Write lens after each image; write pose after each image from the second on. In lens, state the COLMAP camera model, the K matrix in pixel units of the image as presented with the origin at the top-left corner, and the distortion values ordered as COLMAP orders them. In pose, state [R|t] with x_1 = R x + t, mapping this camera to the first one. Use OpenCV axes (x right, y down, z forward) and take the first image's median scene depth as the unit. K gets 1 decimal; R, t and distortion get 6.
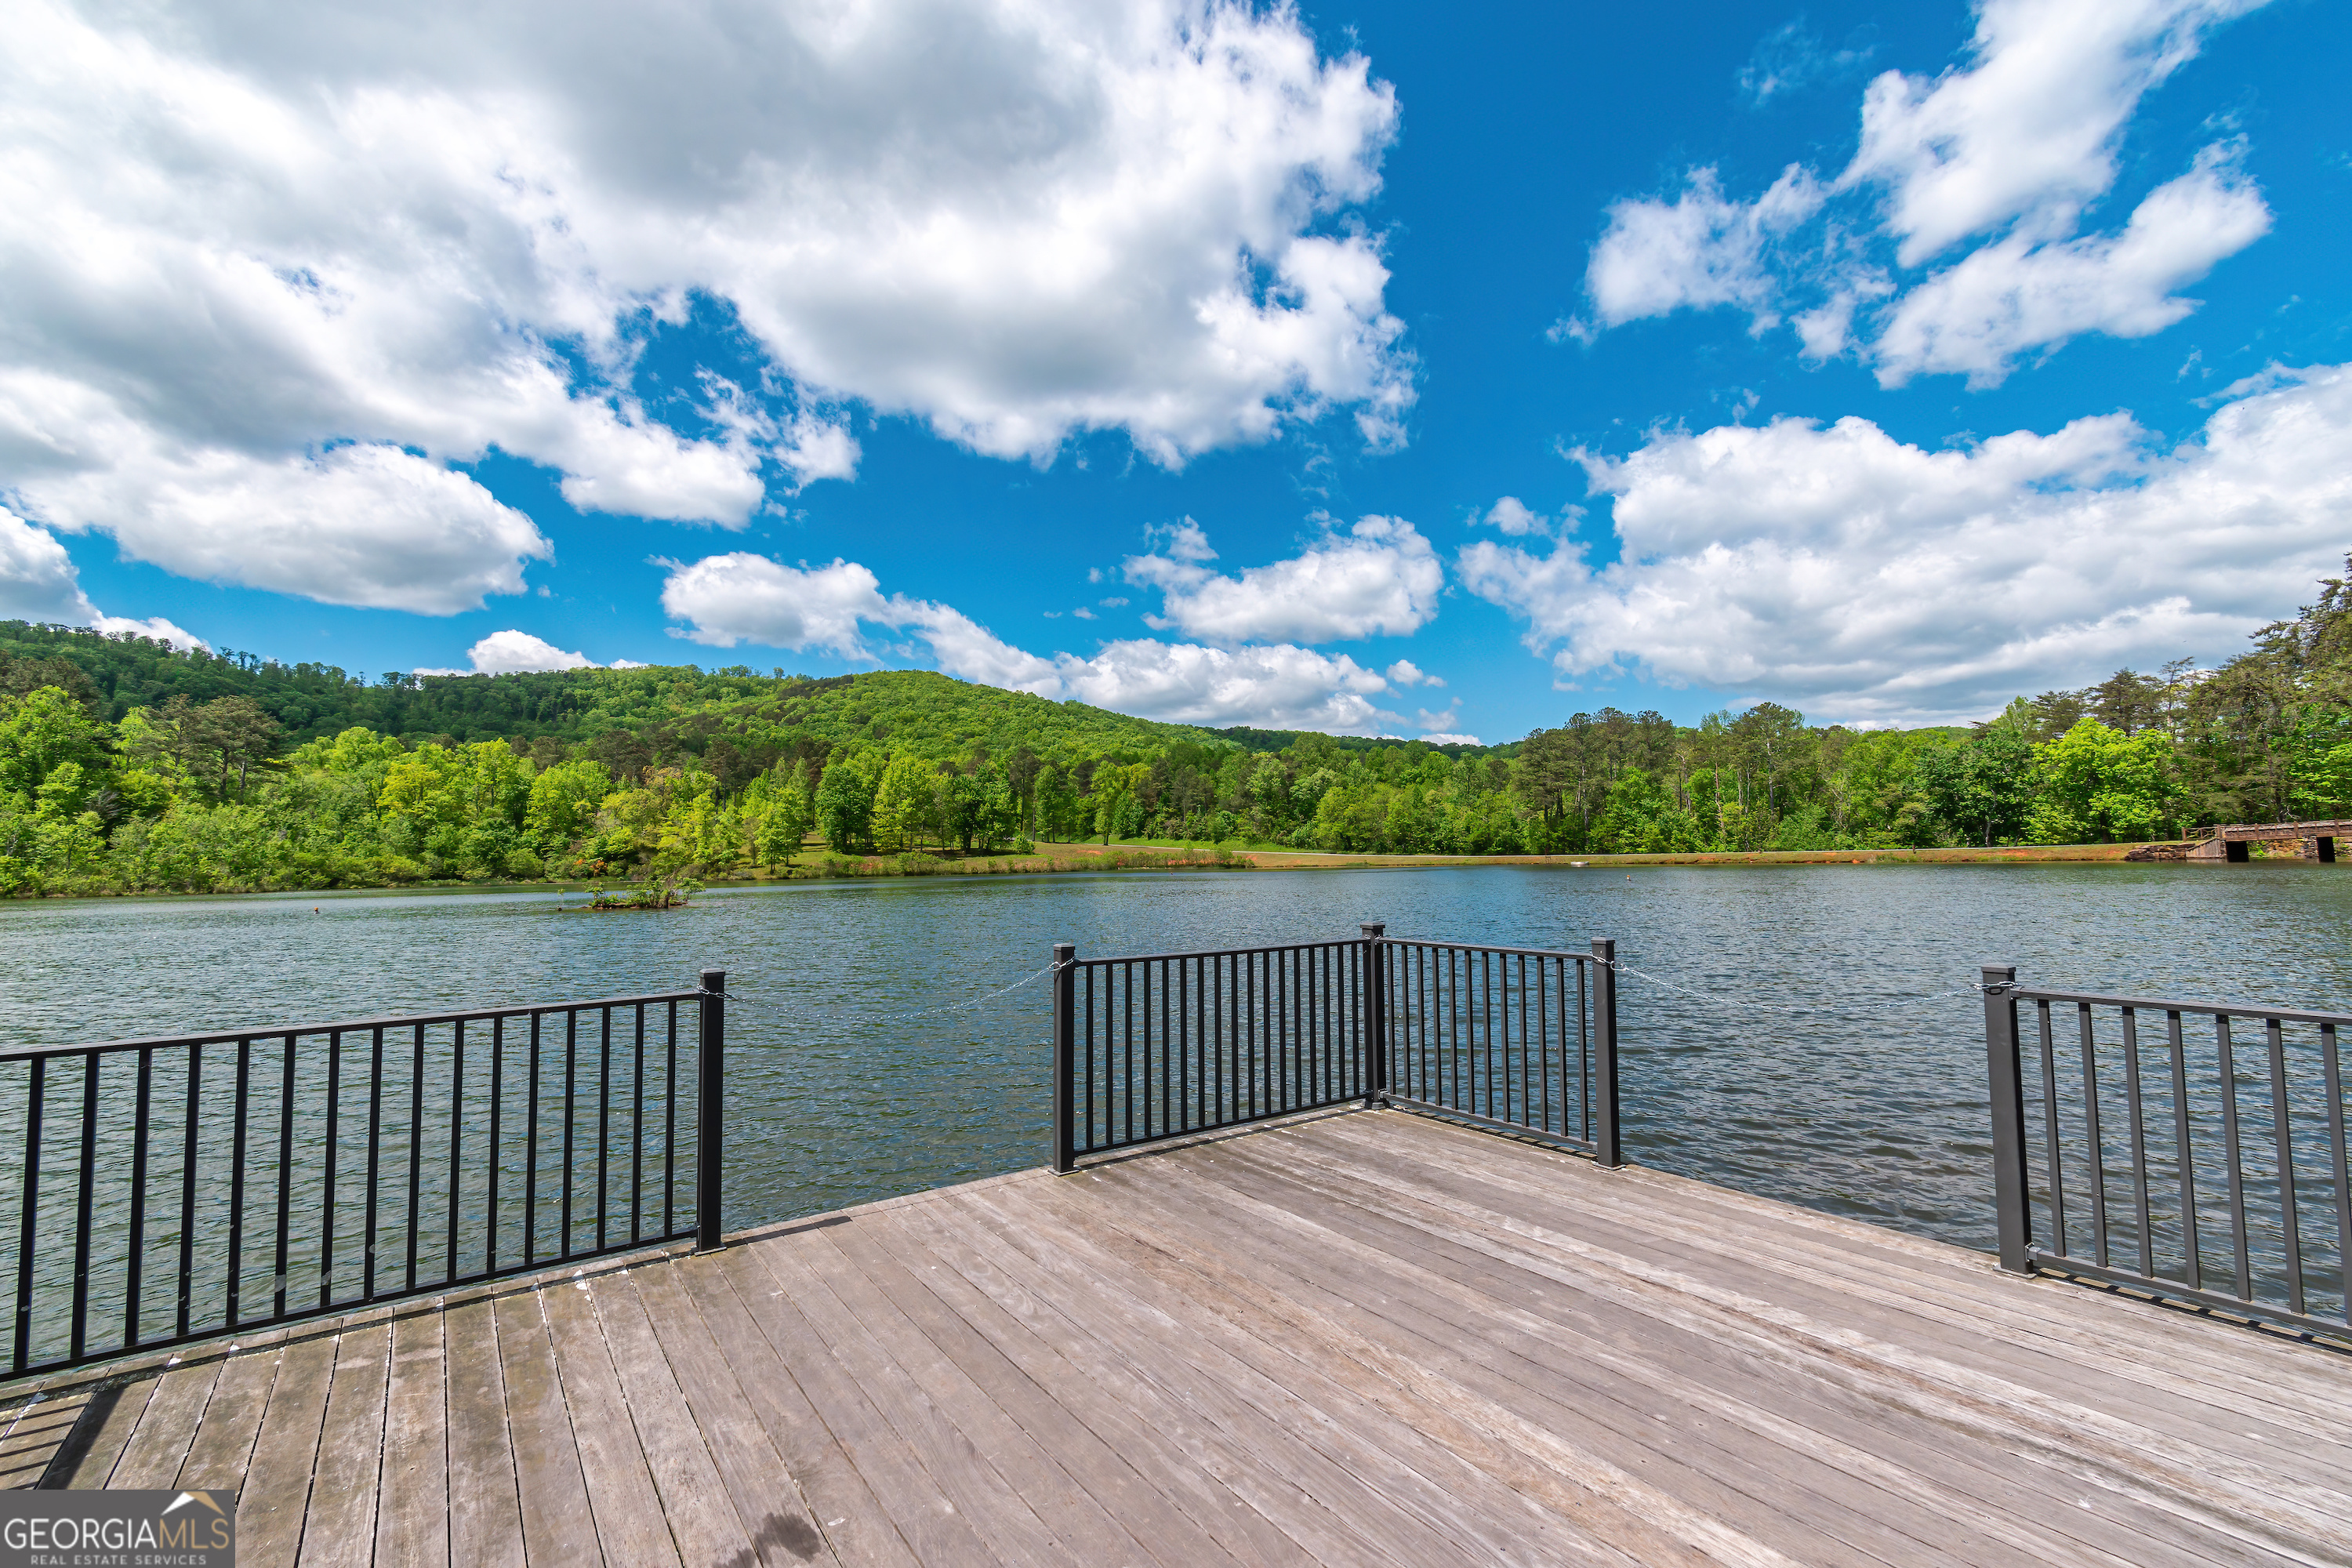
lens RADIAL K [[1028.2, 0, 1177.2], [0, 1028.2, 779.4], [0, 0, 1]] dist [0.000715, -0.002601]
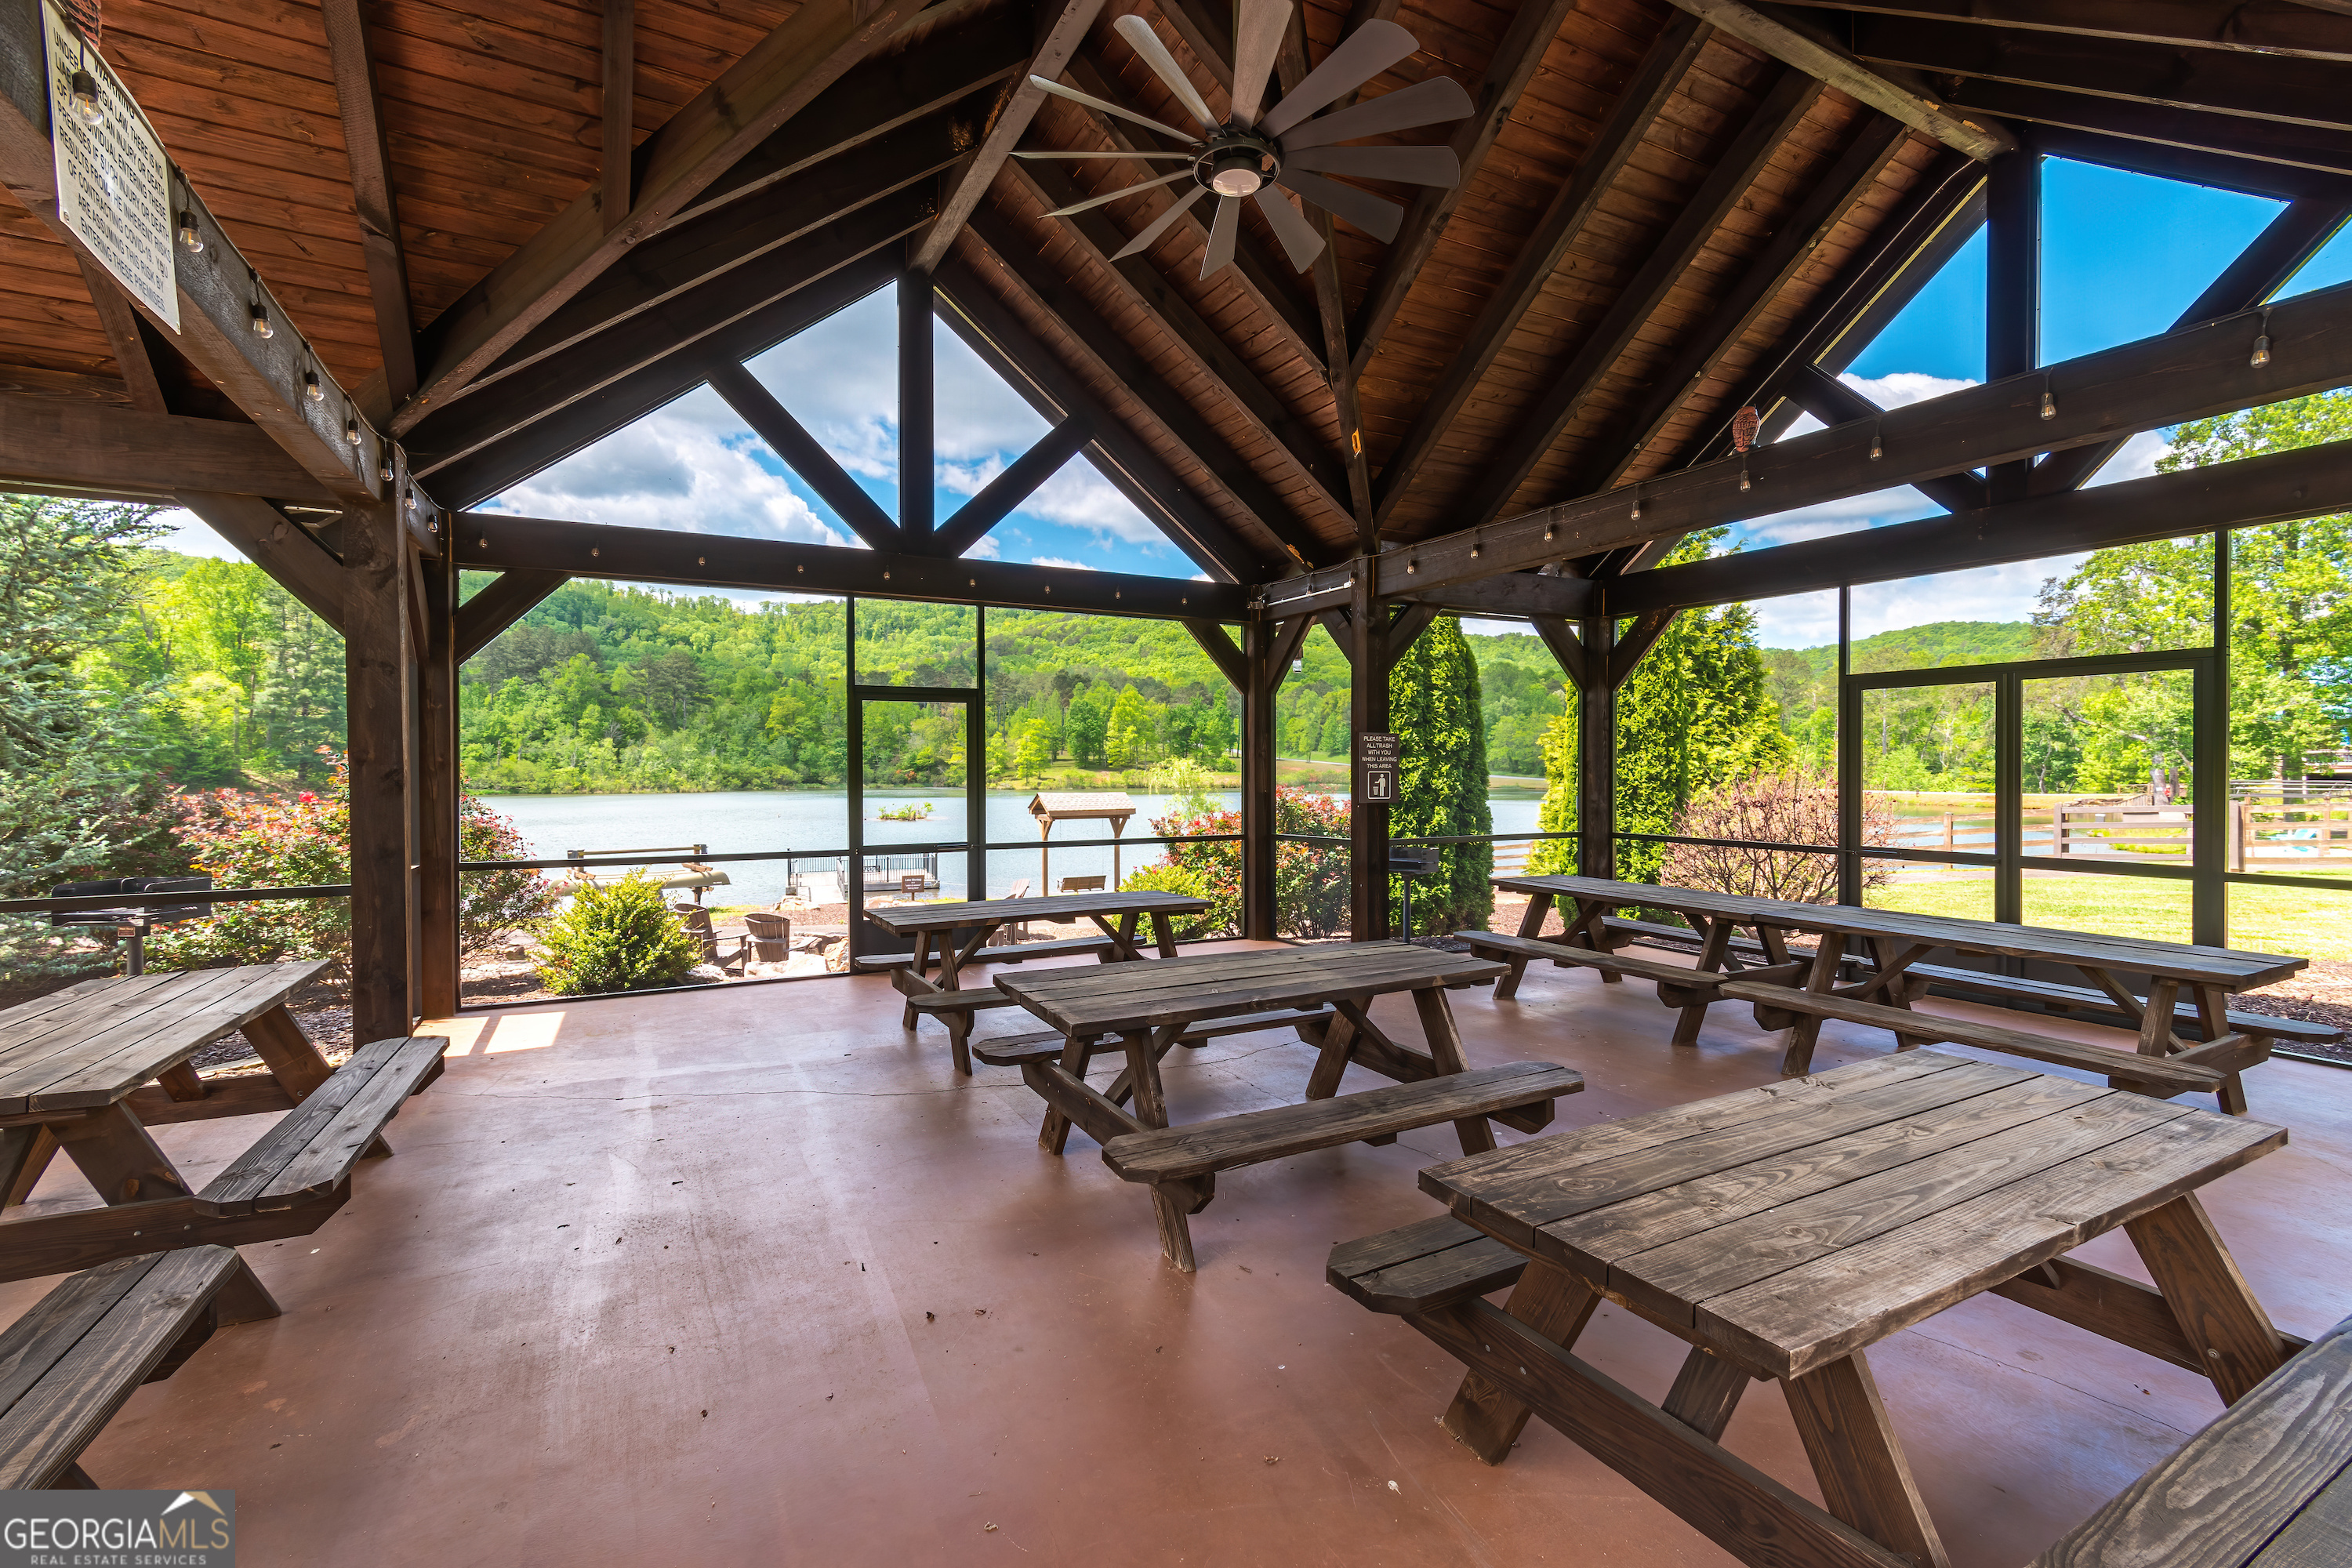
lens RADIAL K [[1028.2, 0, 1177.2], [0, 1028.2, 779.4], [0, 0, 1]] dist [0.000715, -0.002601]
pose [[0.962655, 0.020207, -0.269976, 0.128249], [0.005450, 0.995562, 0.093948, -0.033280], [0.270676, -0.091911, 0.958273, -0.182342]]
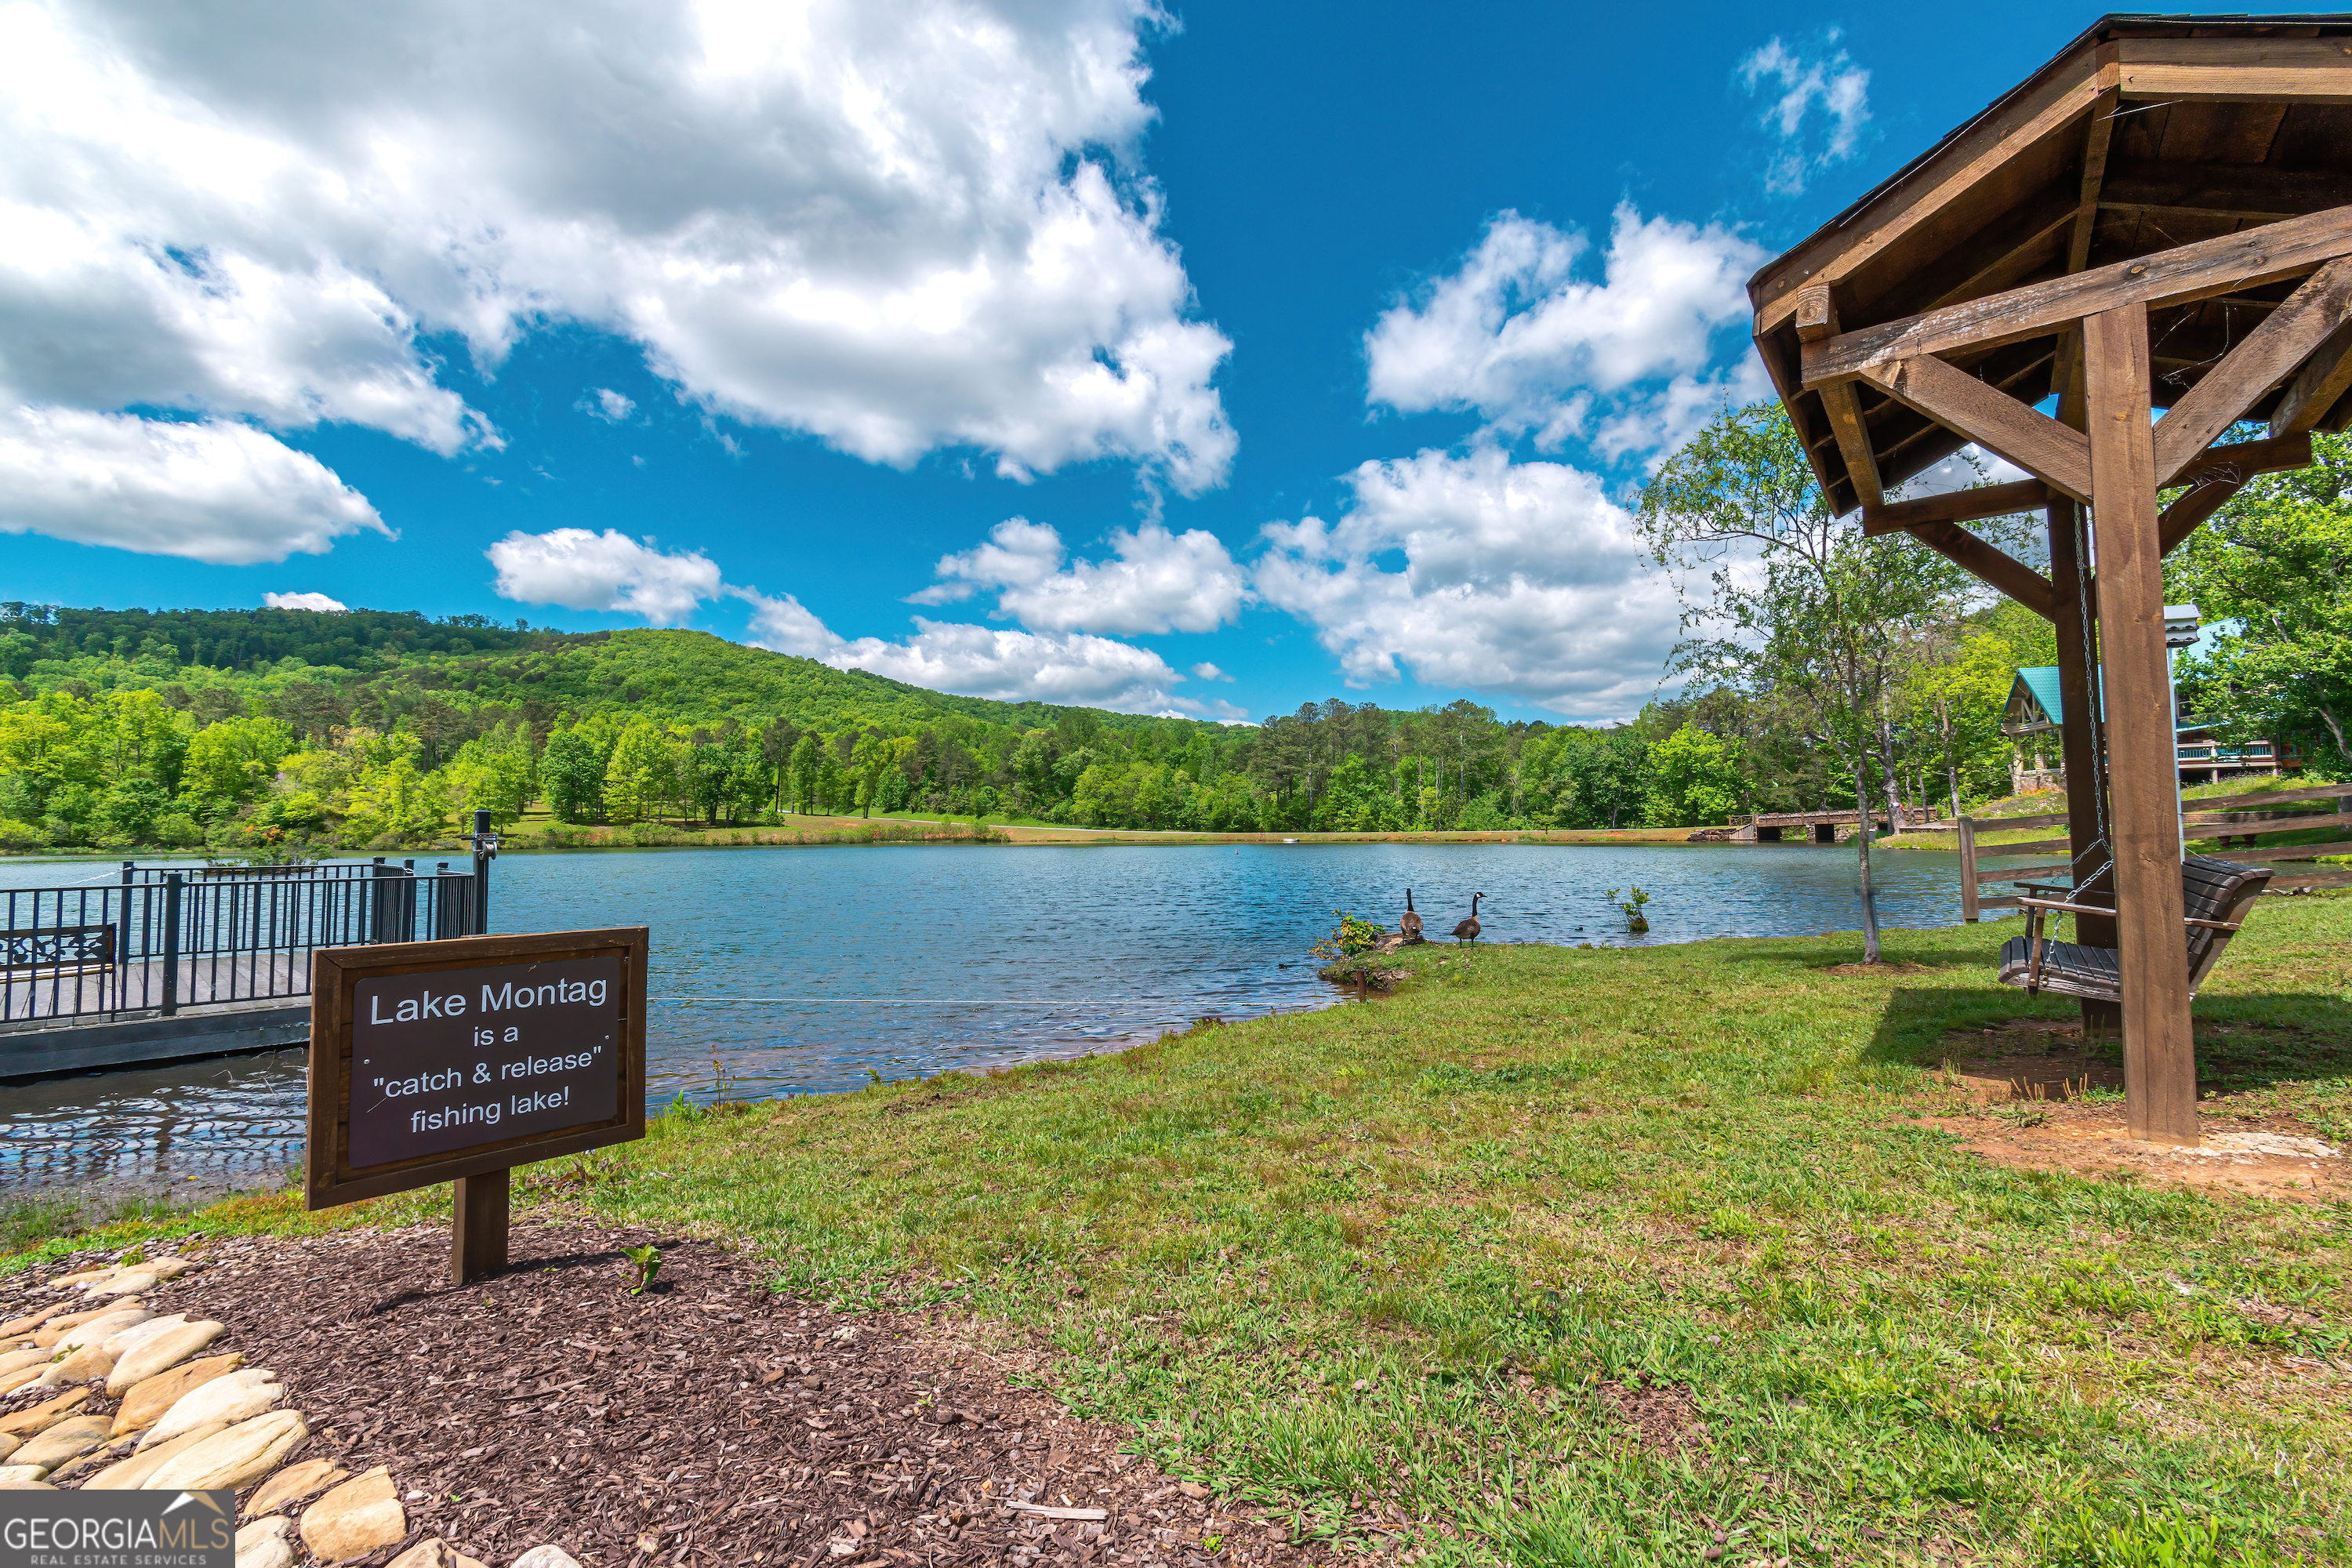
lens RADIAL K [[1028.2, 0, 1177.2], [0, 1028.2, 779.4], [0, 0, 1]] dist [0.000715, -0.002601]
pose [[0.980837, 0.020346, 0.193766, 0.041735], [-0.024923, 0.999464, 0.021216, -0.002653], [-0.193230, -0.025639, 0.980818, -0.040157]]
